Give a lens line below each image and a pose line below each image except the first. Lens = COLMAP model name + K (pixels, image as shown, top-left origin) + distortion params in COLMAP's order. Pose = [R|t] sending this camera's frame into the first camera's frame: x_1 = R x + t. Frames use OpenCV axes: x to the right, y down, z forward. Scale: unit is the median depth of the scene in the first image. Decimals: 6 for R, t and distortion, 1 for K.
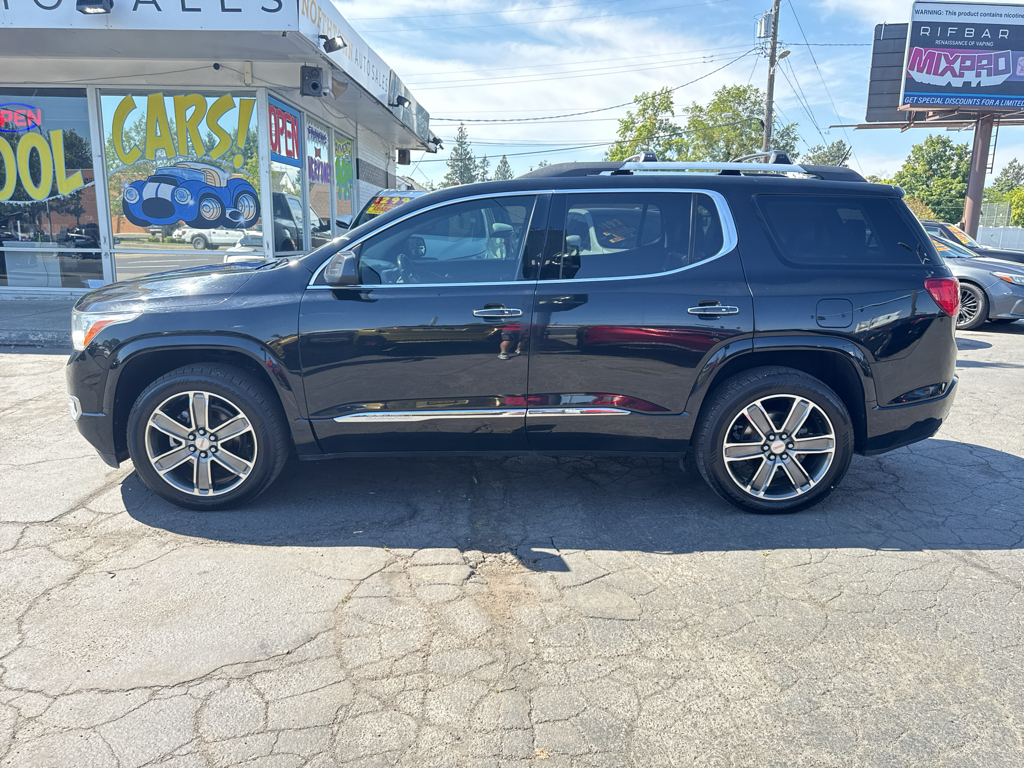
lens RADIAL K [[730.8, 0, 511.3], [0, 730.8, 389.1], [0, 0, 1]] dist [0.011631, -0.009604]
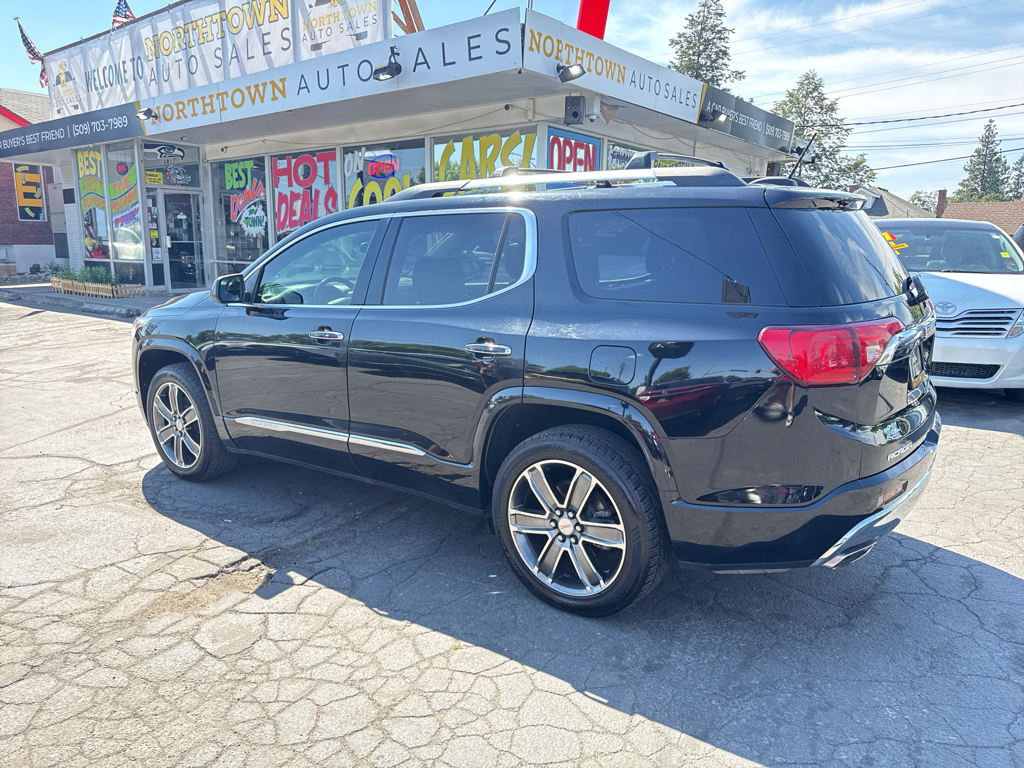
lens RADIAL K [[725.7, 0, 512.0], [0, 725.7, 384.0], [0, 0, 1]] dist [0.043264, -0.057317]
pose [[0.799308, 0.100247, -0.592502, 0.294889], [-0.118241, 0.992949, 0.008487, -0.028204], [0.589174, 0.063274, 0.805525, 0.125167]]
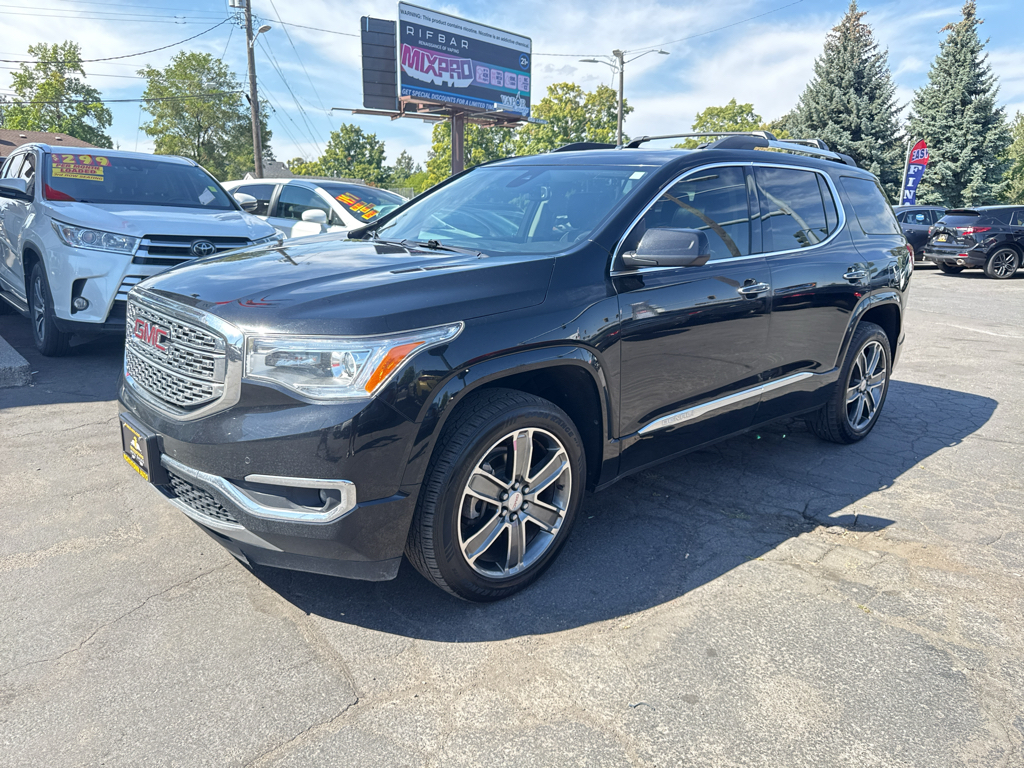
lens RADIAL K [[738.8, 0, 512.0], [0, 738.8, 384.0], [0, 0, 1]] dist [0.010143, -0.009200]
pose [[0.737575, -0.147425, 0.658975, -0.337097], [0.135744, 0.988326, 0.069172, -0.033704], [-0.661480, 0.038432, 0.748977, 0.179530]]
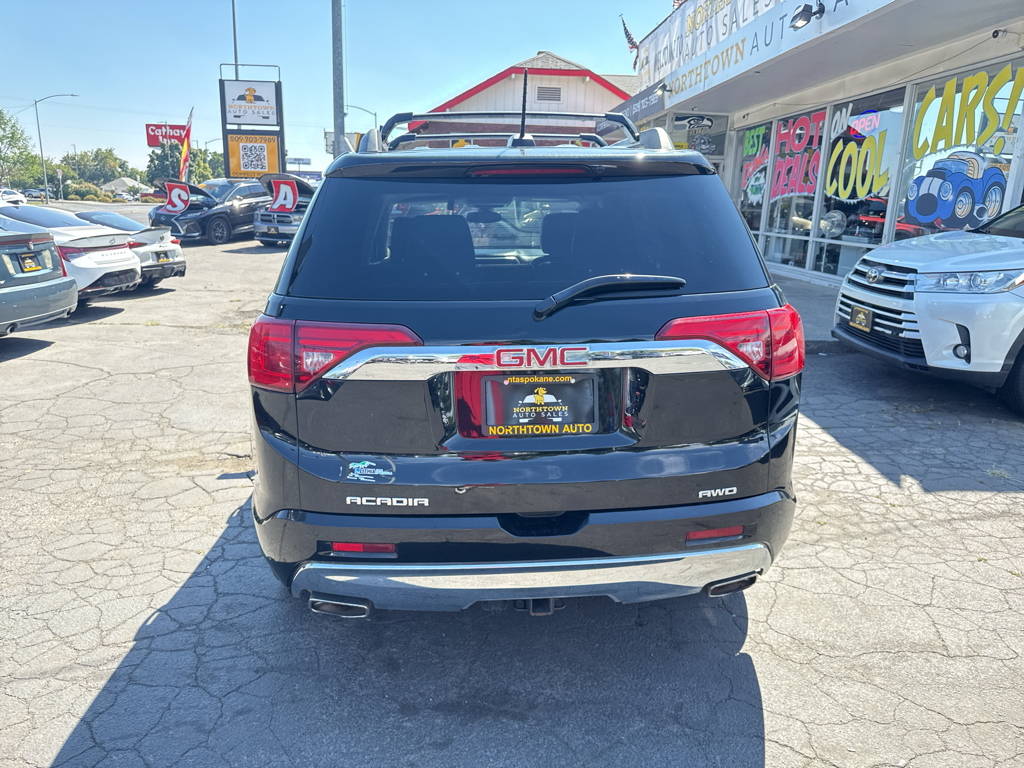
lens RADIAL K [[738.8, 0, 512.0], [0, 738.8, 384.0], [0, 0, 1]] dist [0.010143, -0.009200]
pose [[0.072353, 0.224916, -0.971688, 0.446525], [-0.234379, 0.950794, 0.202627, -0.098983], [0.969449, 0.213083, 0.121508, 0.428971]]
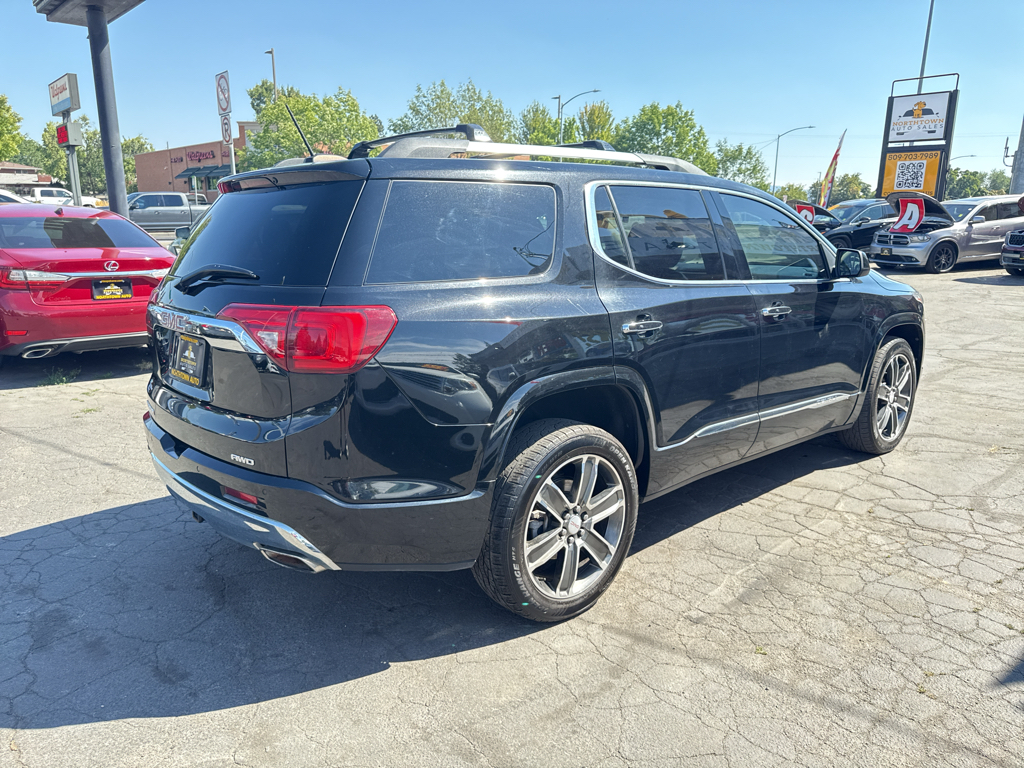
lens RADIAL K [[730.8, 0, 511.3], [0, 730.8, 389.1], [0, 0, 1]] dist [0.011631, -0.009604]
pose [[-0.749262, 0.132713, -0.648840, 0.337389], [-0.163831, 0.912124, 0.375752, -0.165560], [0.641689, 0.387837, -0.661677, 0.724672]]
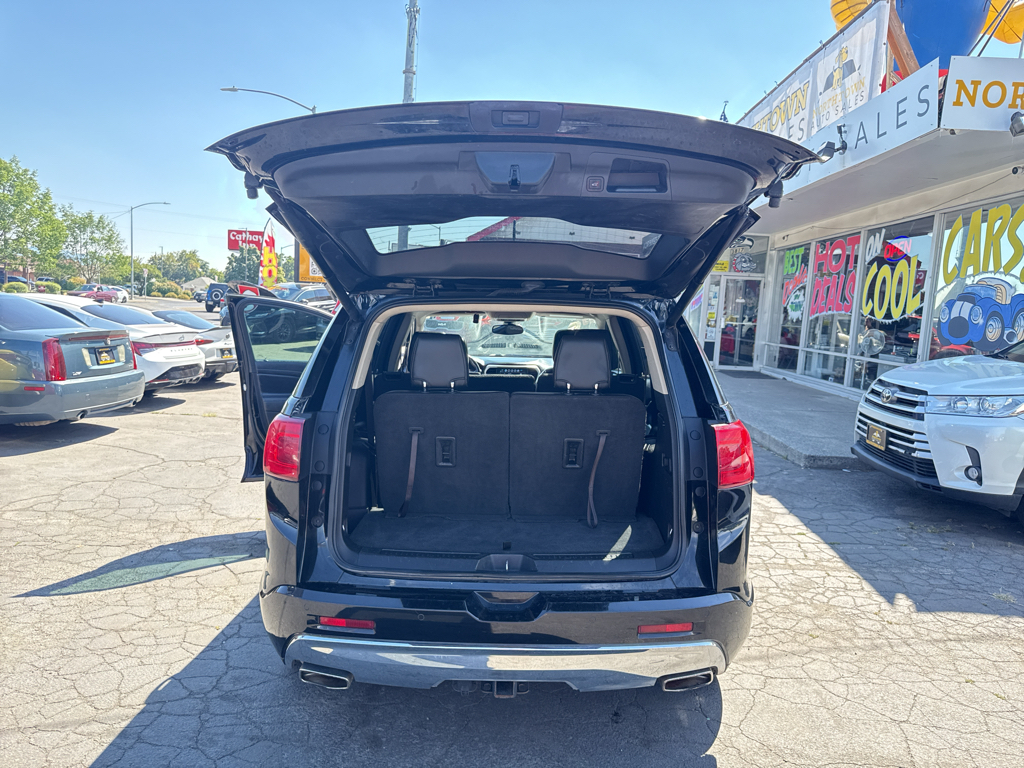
lens RADIAL K [[738.8, 0, 512.0], [0, 738.8, 384.0], [0, 0, 1]] dist [0.010143, -0.009200]
pose [[-0.003074, 0.088984, -0.996028, 0.478994], [-0.262231, 0.961105, 0.086673, -0.110077], [0.965000, 0.261456, 0.020380, 0.449627]]
